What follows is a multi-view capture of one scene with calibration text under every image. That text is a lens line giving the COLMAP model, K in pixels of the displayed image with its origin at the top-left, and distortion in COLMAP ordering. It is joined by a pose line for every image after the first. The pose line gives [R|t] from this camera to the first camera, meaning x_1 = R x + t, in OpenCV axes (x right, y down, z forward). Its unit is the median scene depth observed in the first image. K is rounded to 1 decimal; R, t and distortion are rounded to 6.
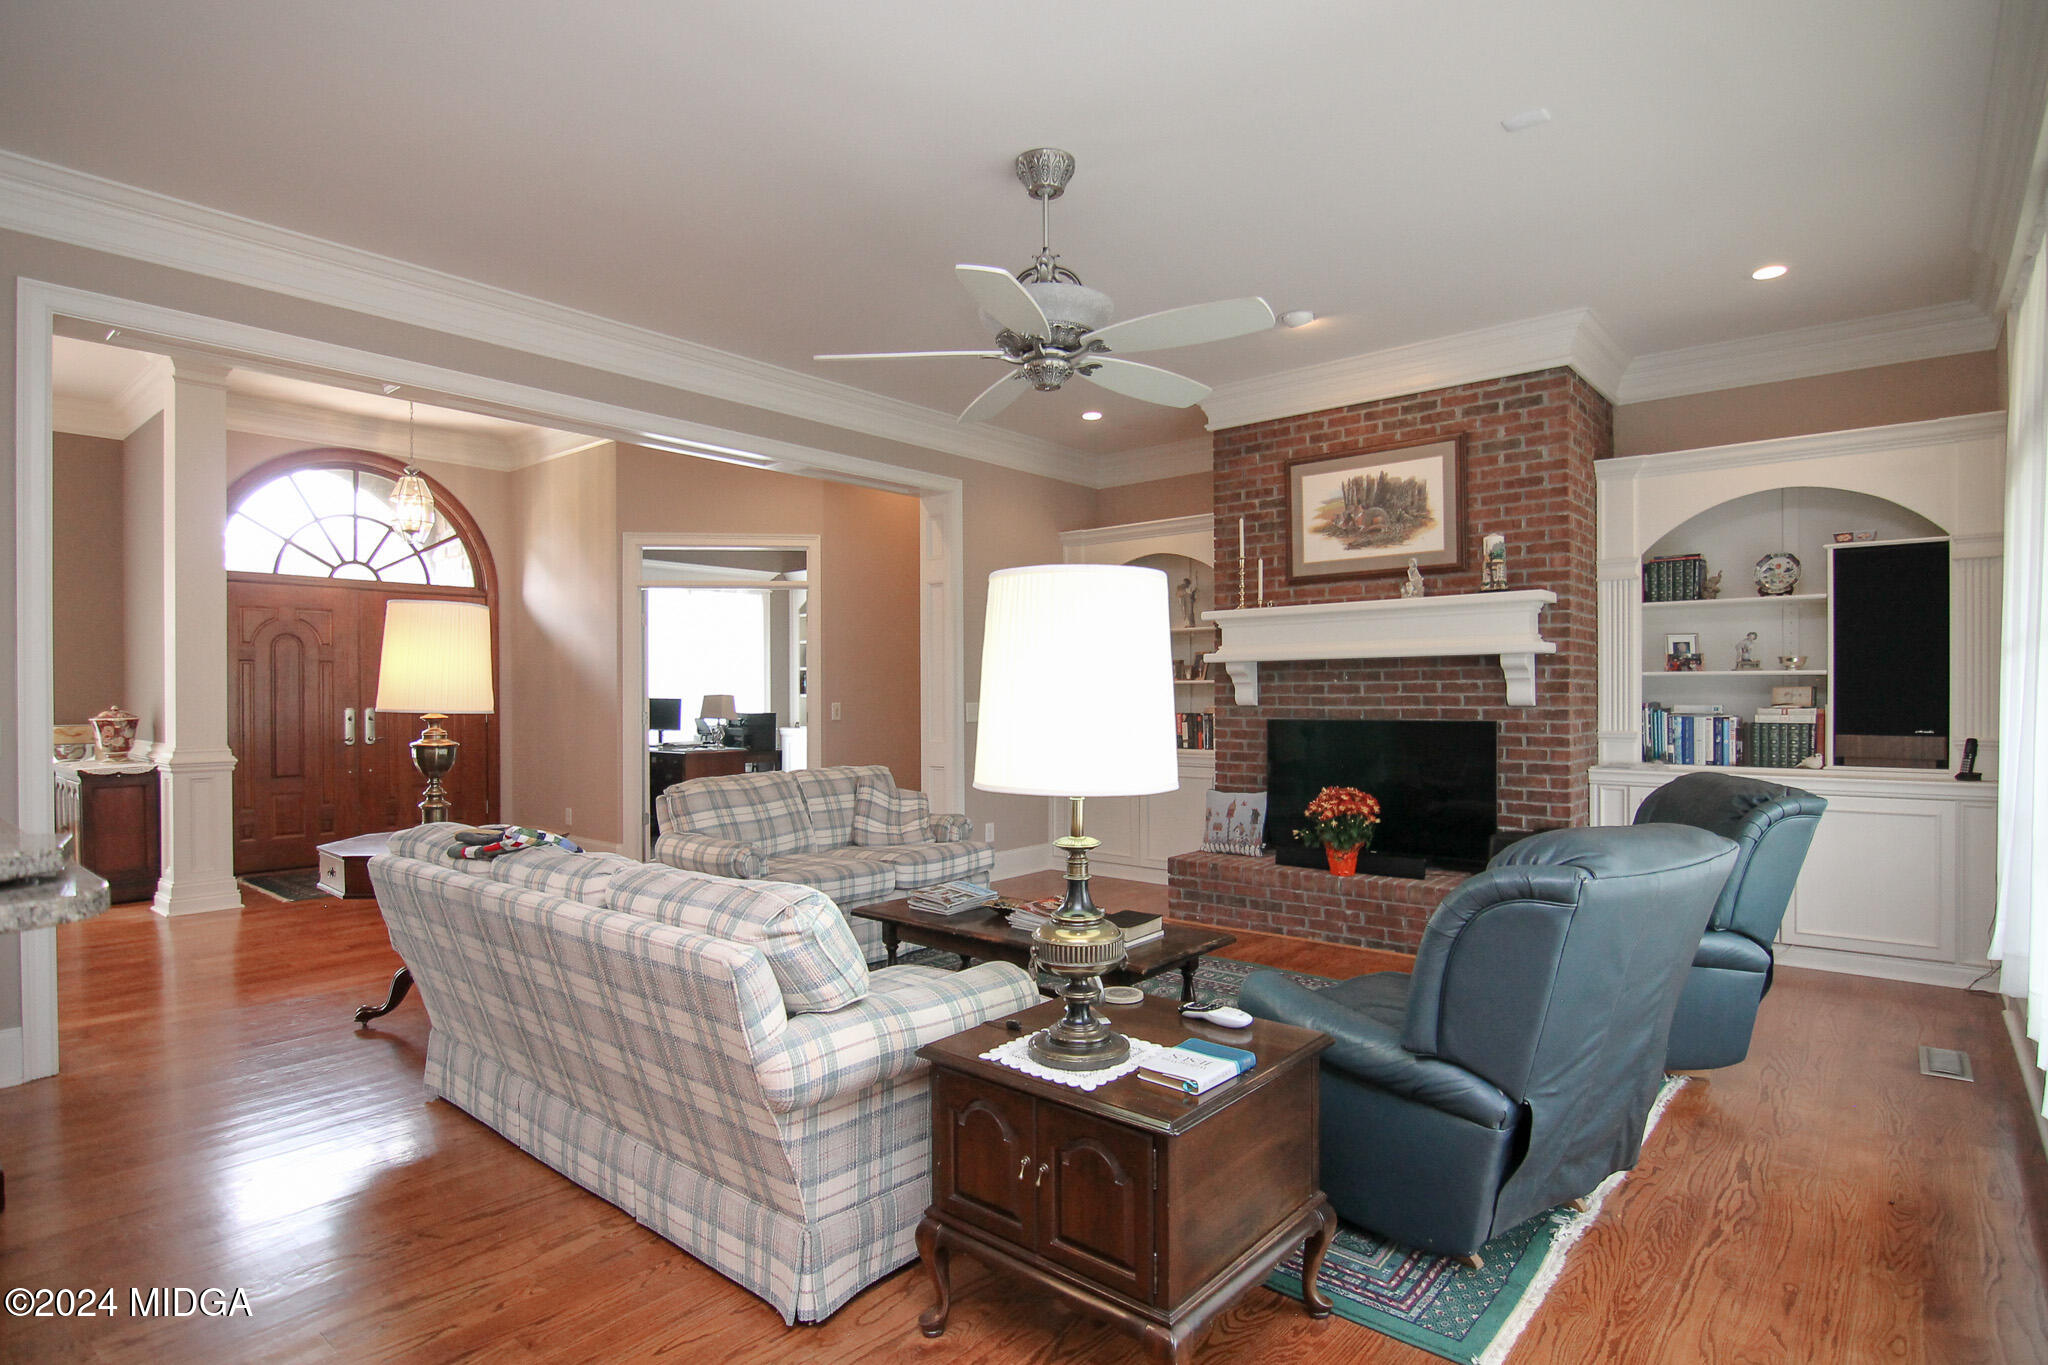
lens RADIAL K [[1048.3, 0, 1029.6], [0, 1048.3, 686.6], [0, 0, 1]] dist [-0.007516, -0.000719]
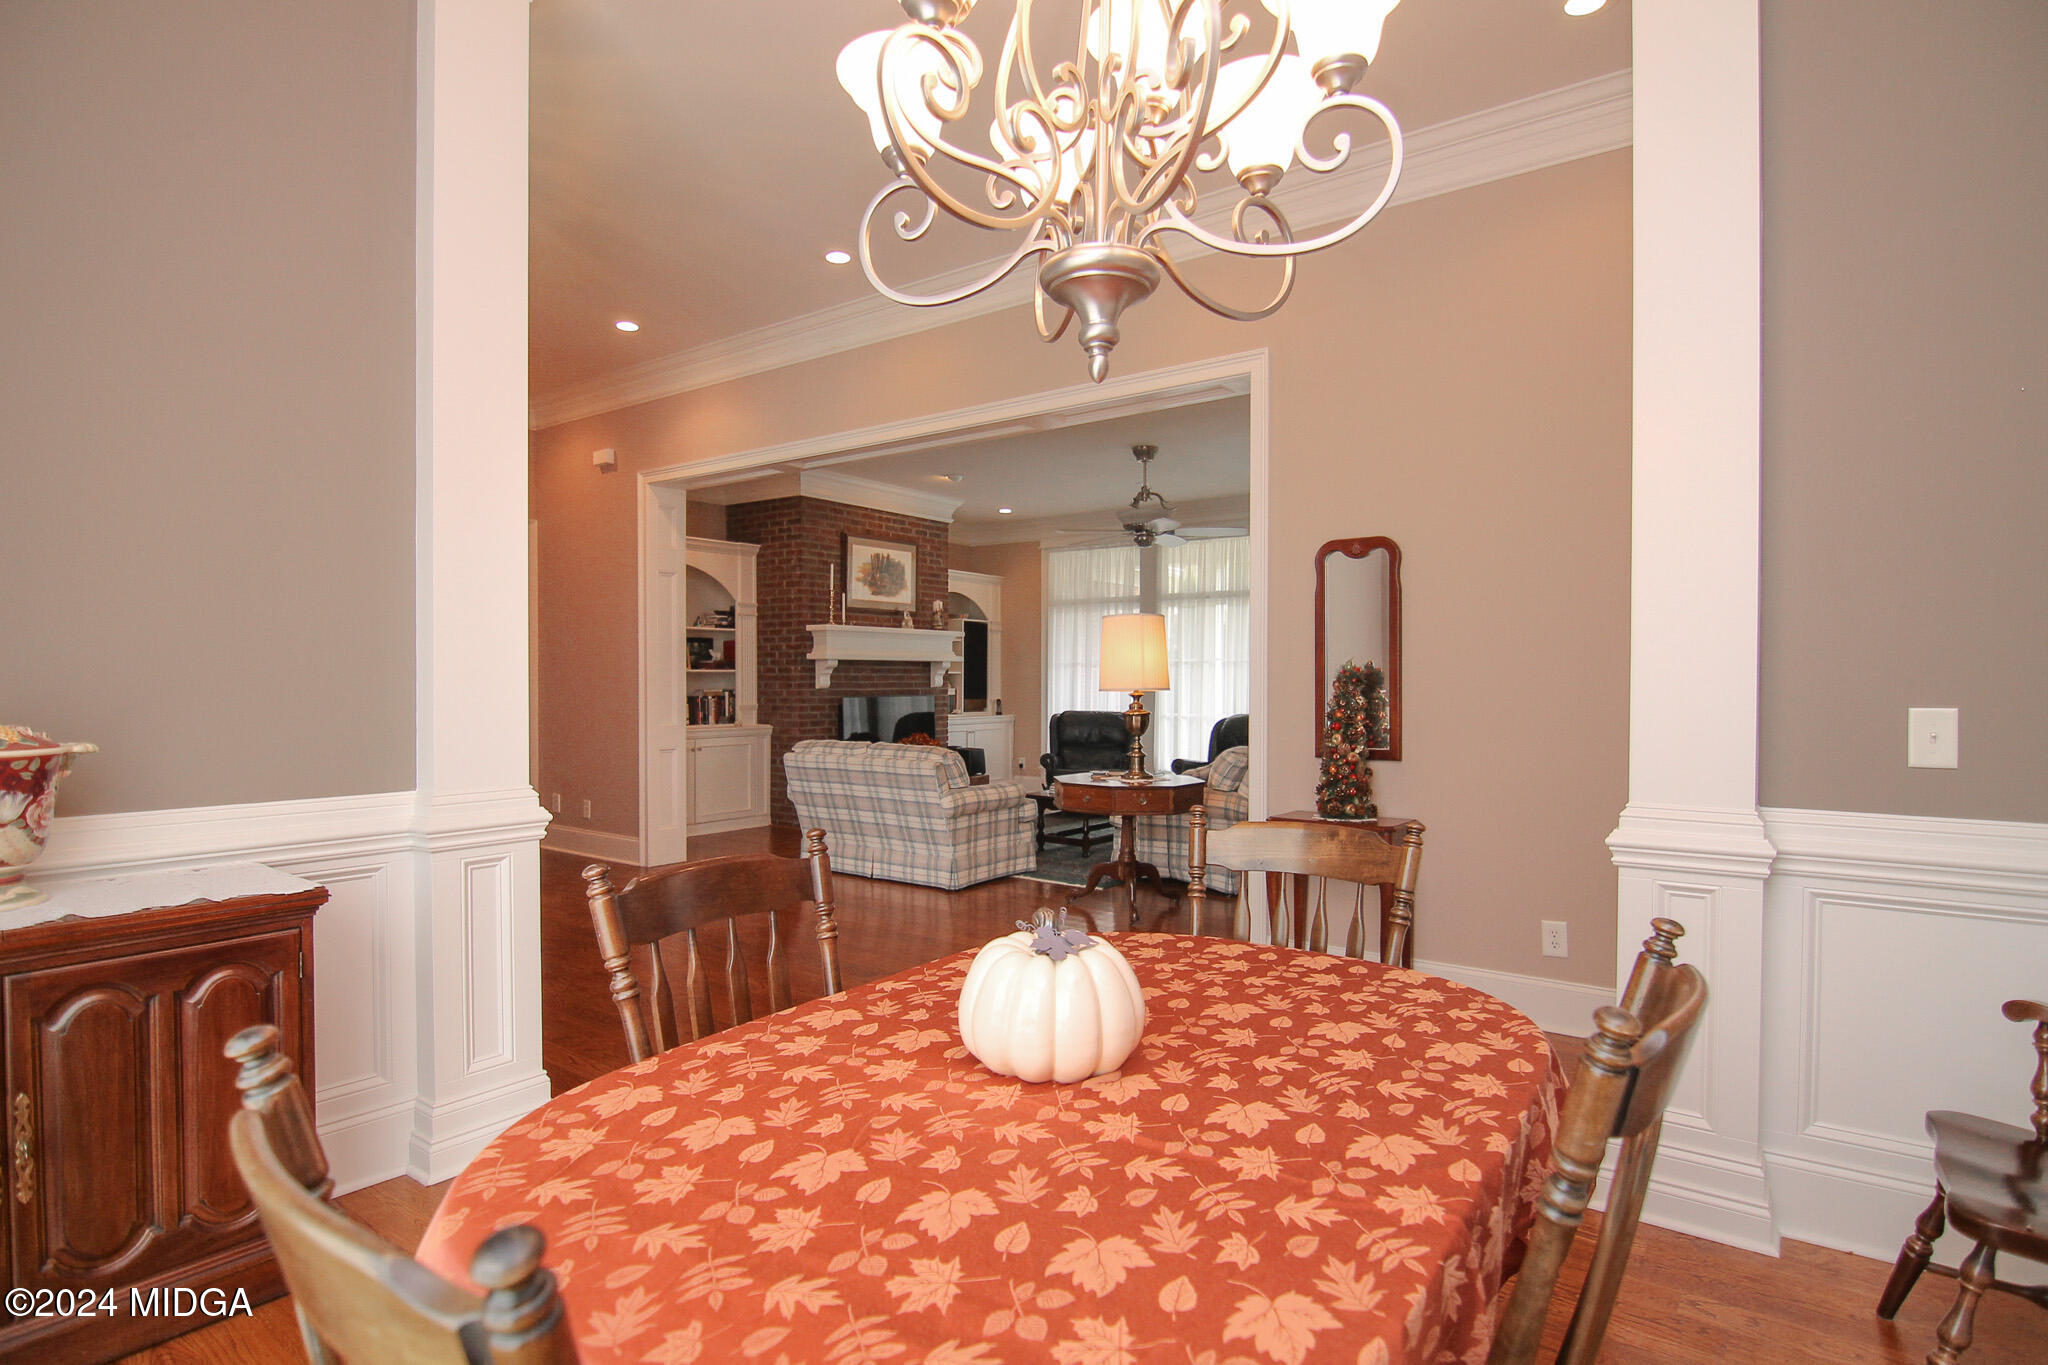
lens RADIAL K [[1048.3, 0, 1024.2], [0, 1048.3, 696.6], [0, 0, 1]] dist [-0.007516, -0.000719]
pose [[-0.070880, -0.012737, 0.997404, -1.446504], [-0.010152, 0.999876, 0.012048, 0.009334], [-0.997433, -0.009271, -0.071001, 0.914208]]
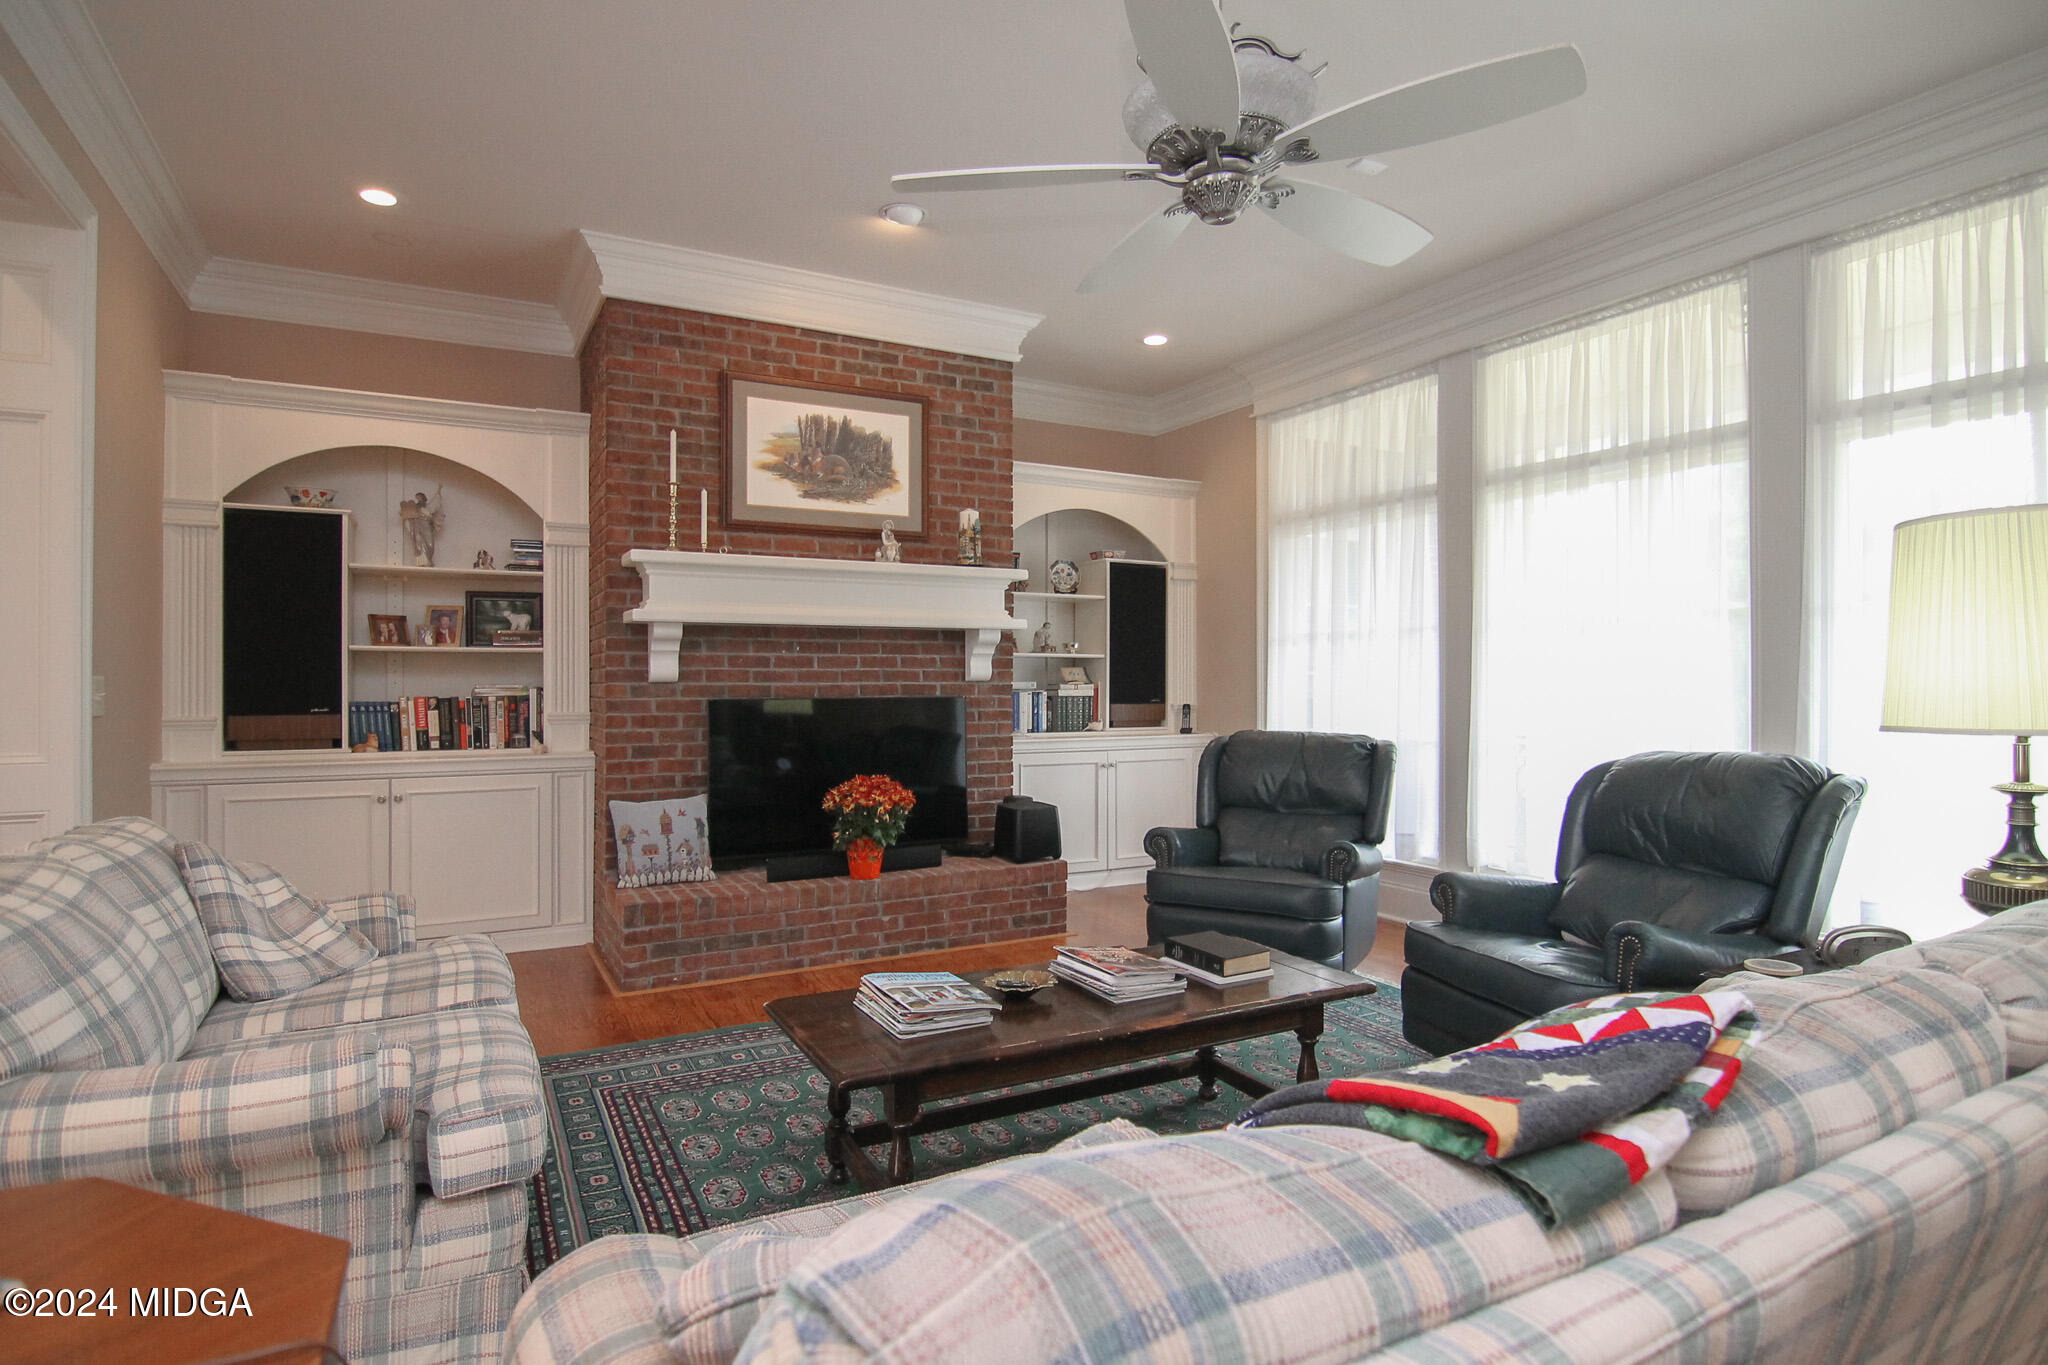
lens RADIAL K [[1048.3, 0, 1020.9], [0, 1048.3, 673.7], [0, 0, 1]] dist [-0.007516, -0.000719]
pose [[0.371955, 0.012761, 0.928163, -0.433919], [-0.007204, 0.999915, -0.010860, 0.020606], [-0.928223, -0.002647, 0.372016, 0.543807]]
